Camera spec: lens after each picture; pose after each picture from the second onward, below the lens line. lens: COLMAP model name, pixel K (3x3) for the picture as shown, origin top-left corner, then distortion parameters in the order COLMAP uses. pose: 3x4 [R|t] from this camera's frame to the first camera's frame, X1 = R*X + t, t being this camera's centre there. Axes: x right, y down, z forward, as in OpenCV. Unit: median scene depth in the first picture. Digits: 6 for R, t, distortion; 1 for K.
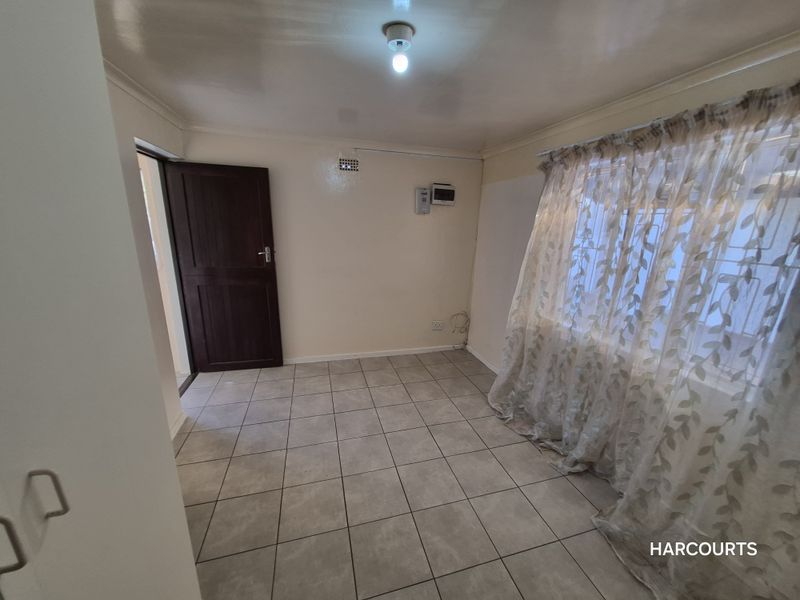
lens RADIAL K [[313.6, 0, 401.9], [0, 313.6, 307.9], [0, 0, 1]] dist [0.001406, 0.000234]
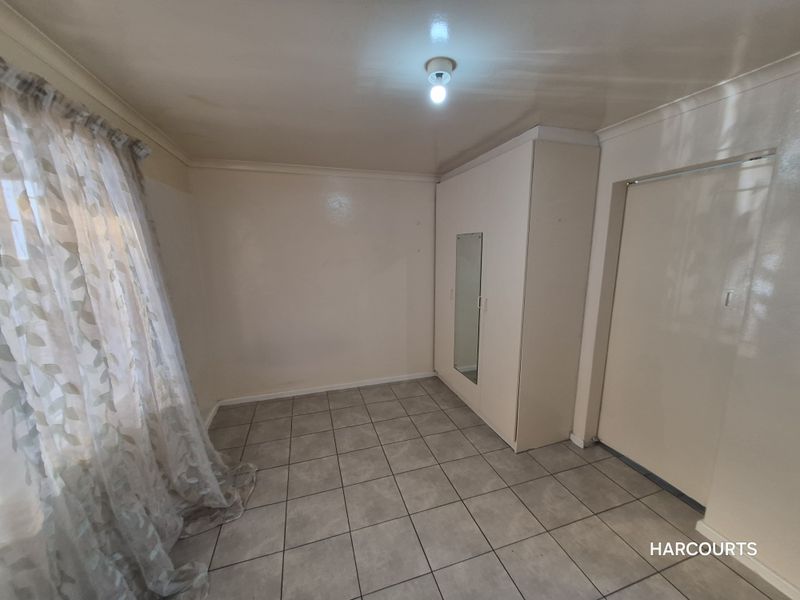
lens RADIAL K [[313.6, 0, 401.9], [0, 313.6, 307.9], [0, 0, 1]] dist [0.001406, 0.000234]
pose [[-0.999394, -0.011036, -0.033000, 0.104514], [-0.024651, 0.893888, 0.447613, -0.488138], [0.024558, 0.448155, -0.893618, 1.734564]]
